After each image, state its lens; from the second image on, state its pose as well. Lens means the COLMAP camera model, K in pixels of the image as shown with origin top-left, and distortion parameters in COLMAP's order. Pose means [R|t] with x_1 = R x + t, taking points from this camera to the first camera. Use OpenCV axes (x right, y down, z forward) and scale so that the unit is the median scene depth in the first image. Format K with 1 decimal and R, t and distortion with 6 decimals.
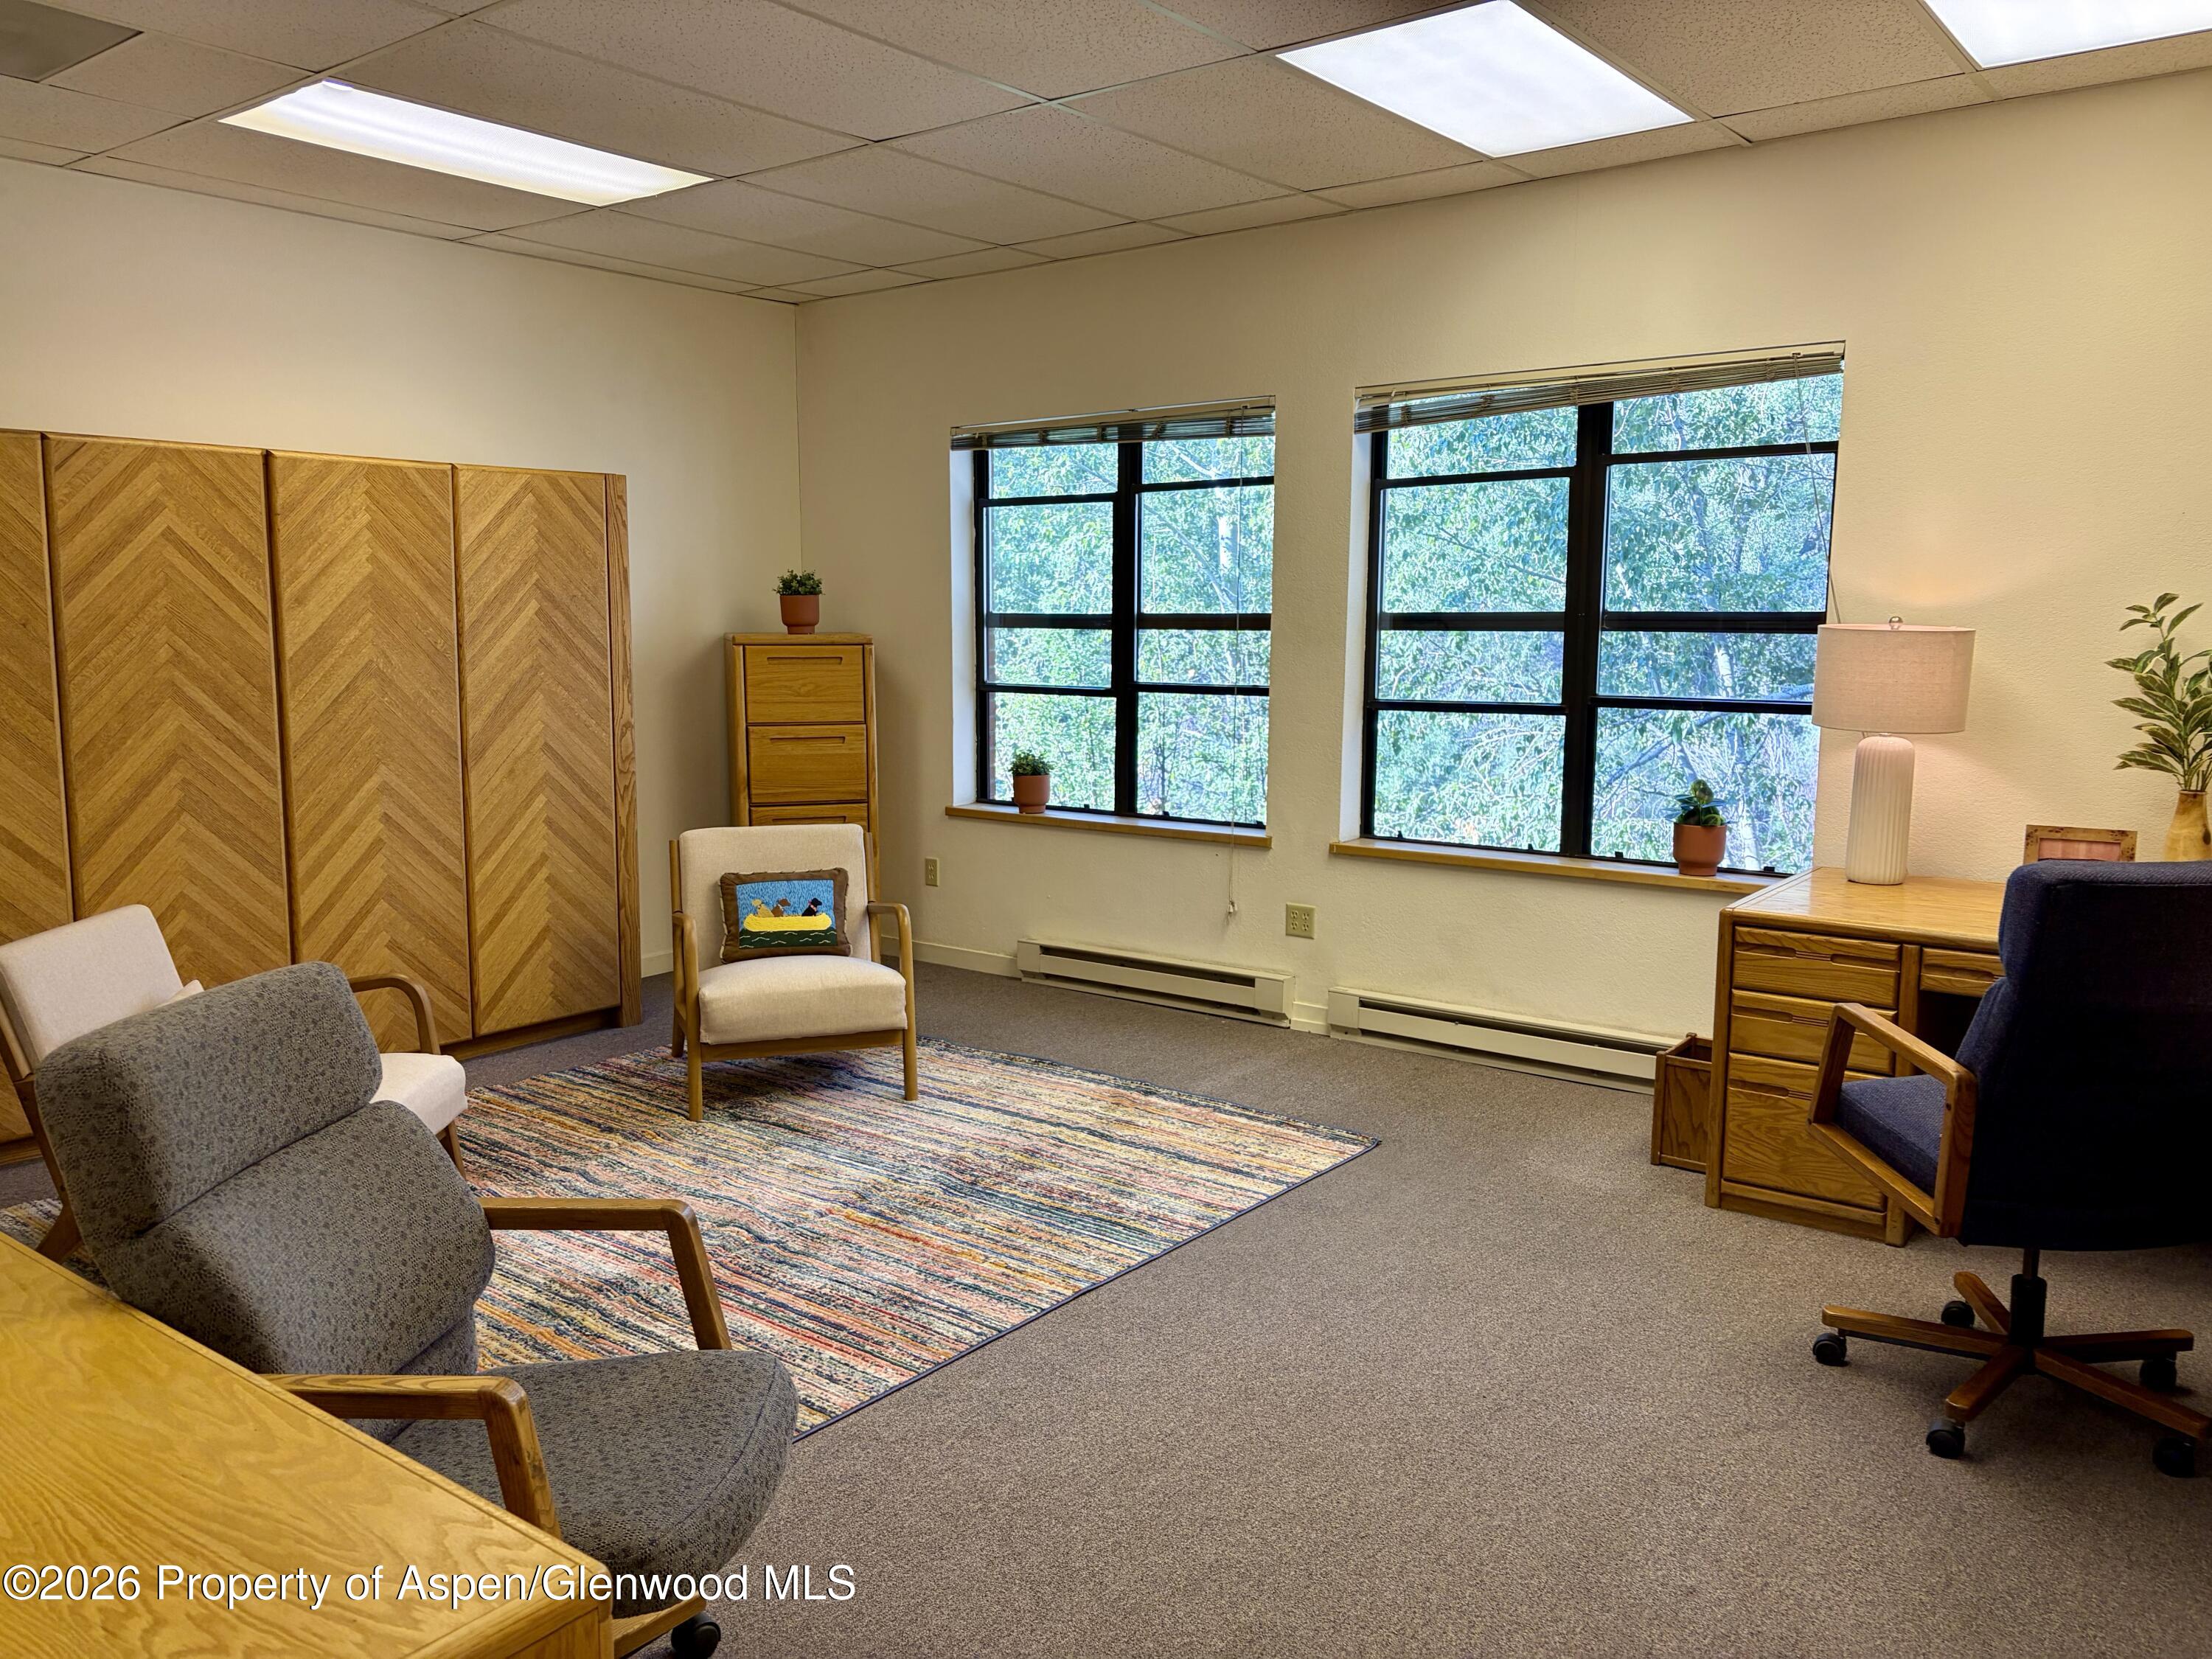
lens RADIAL K [[1691.1, 0, 1102.8], [0, 1691.1, 830.5], [0, 0, 1]] dist [0.053376, -0.052602]
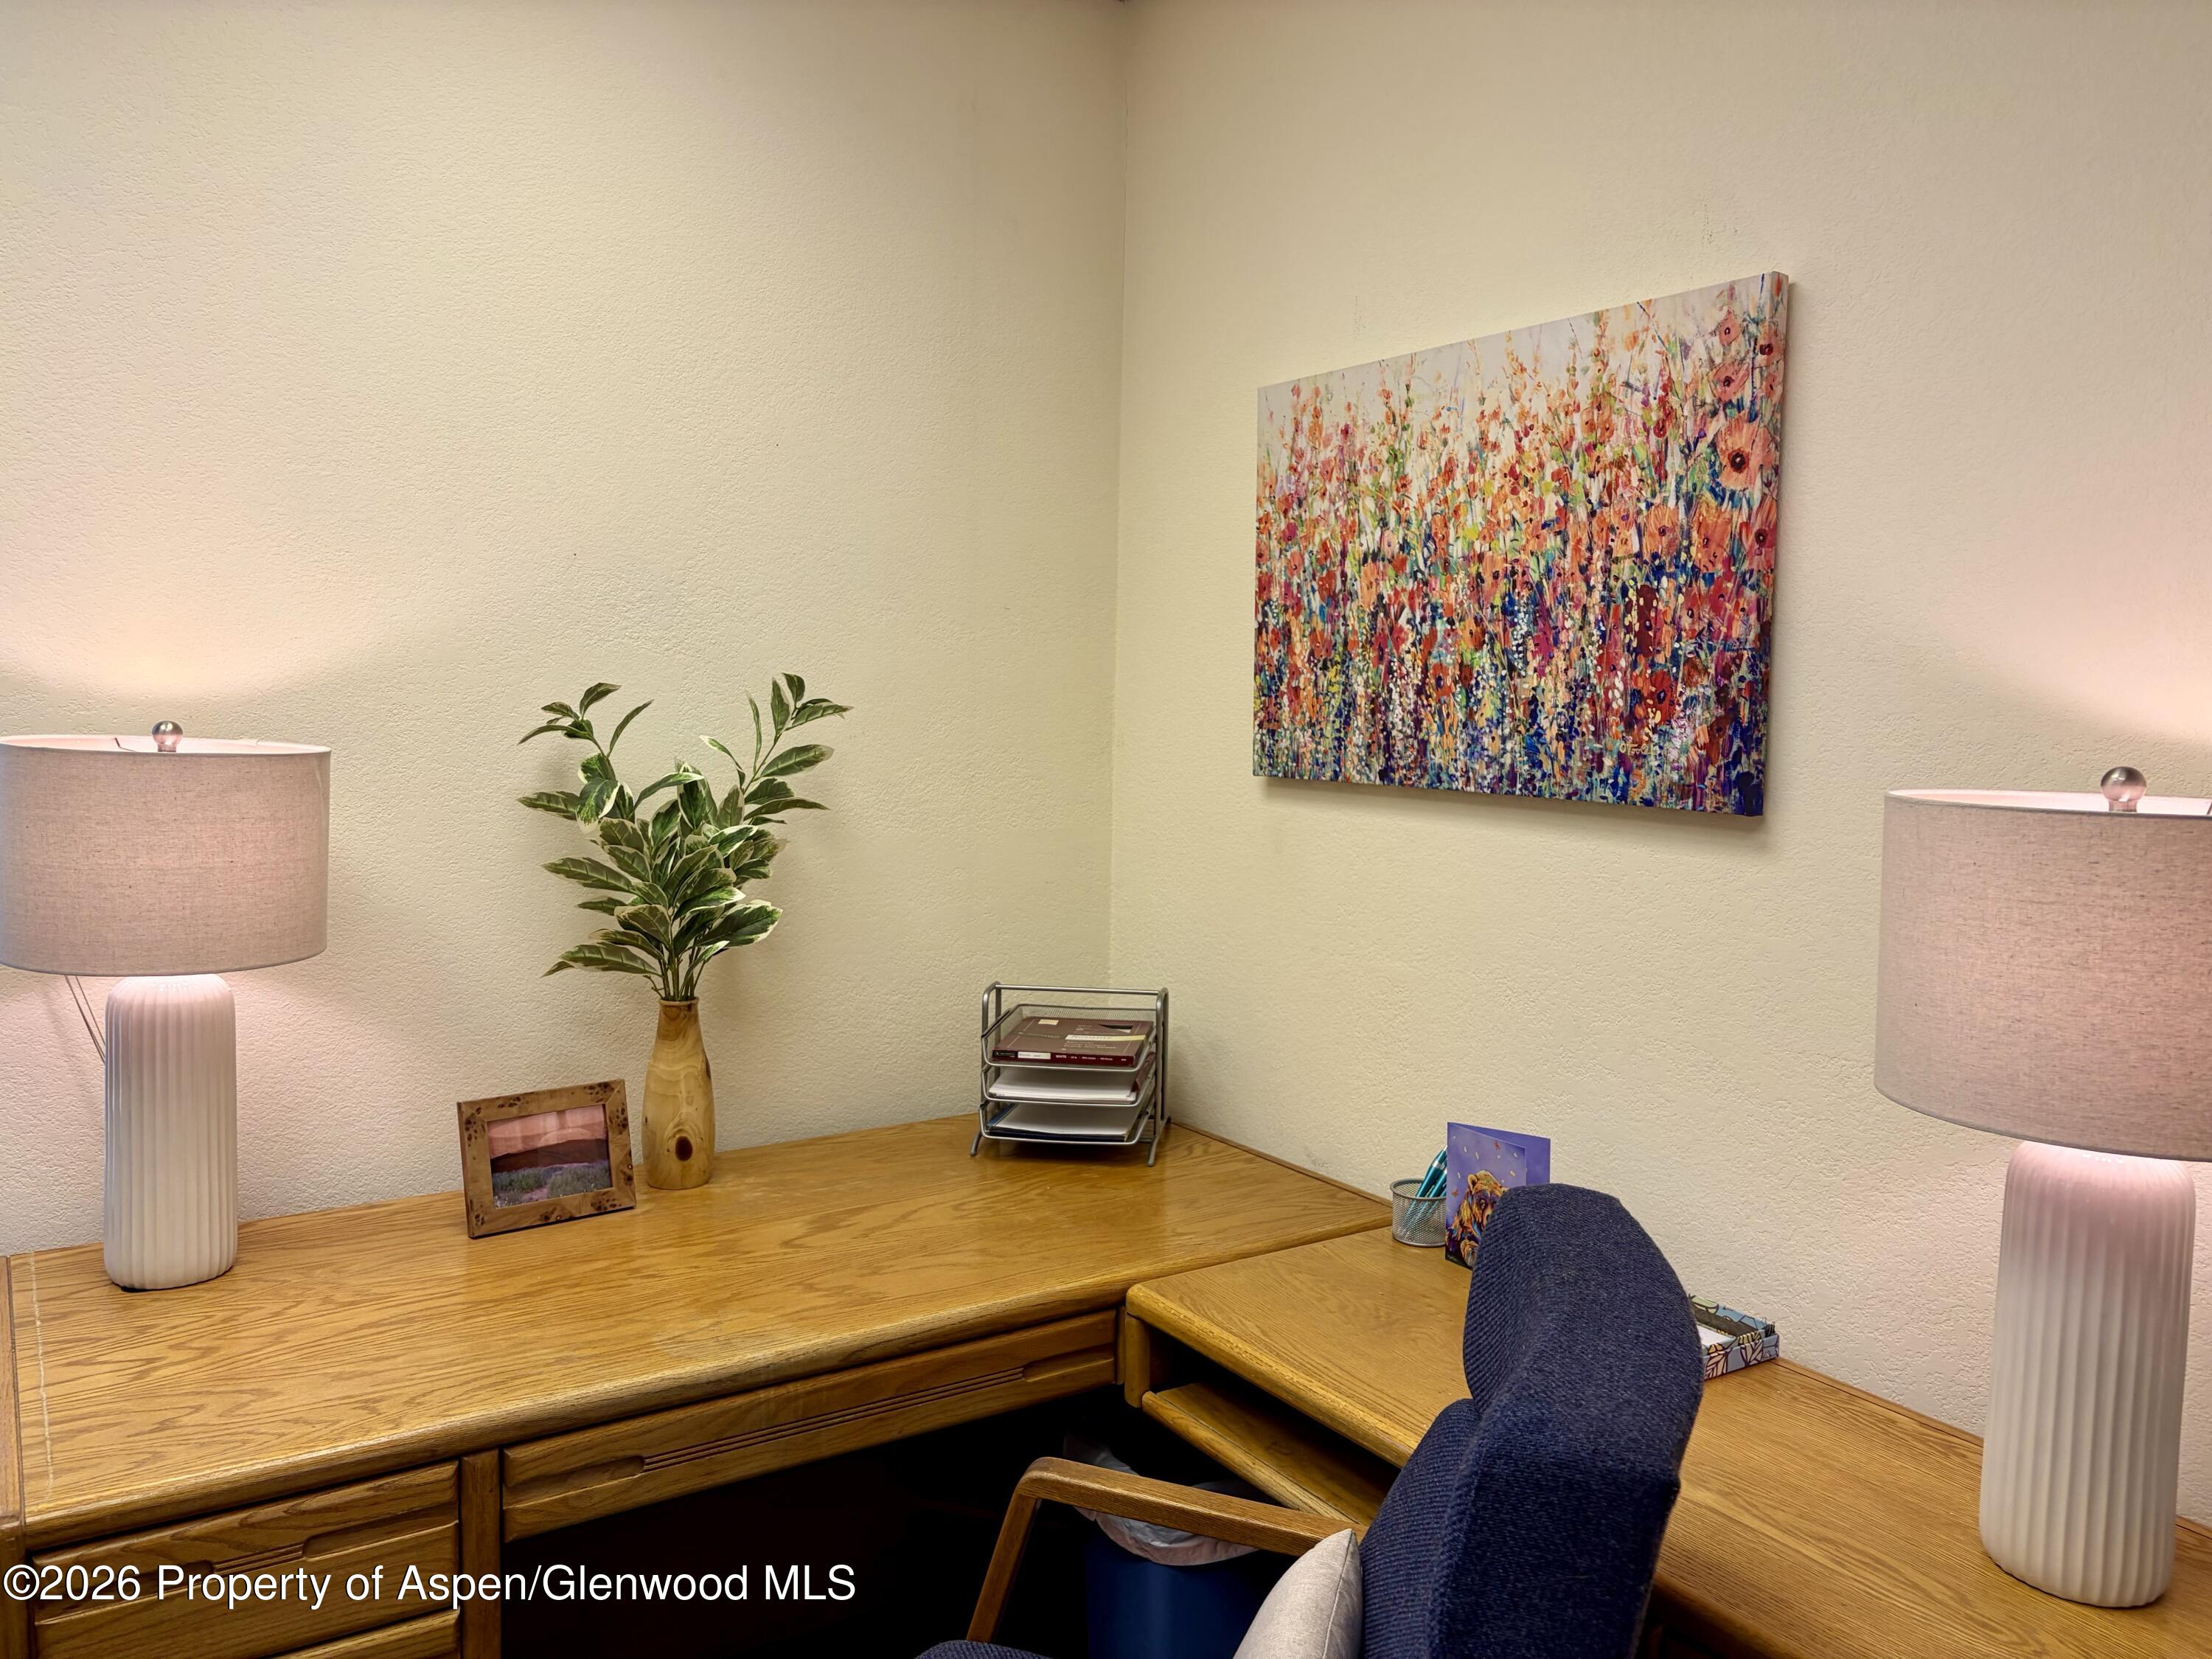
lens RADIAL K [[1691.1, 0, 1096.9], [0, 1691.1, 835.5], [0, 0, 1]] dist [0.053376, -0.052602]
pose [[0.340064, -0.072863, 0.937575, 0.109382], [0.119187, 0.992293, 0.033886, -0.082861], [-0.932819, 0.100223, 0.346127, 0.623027]]
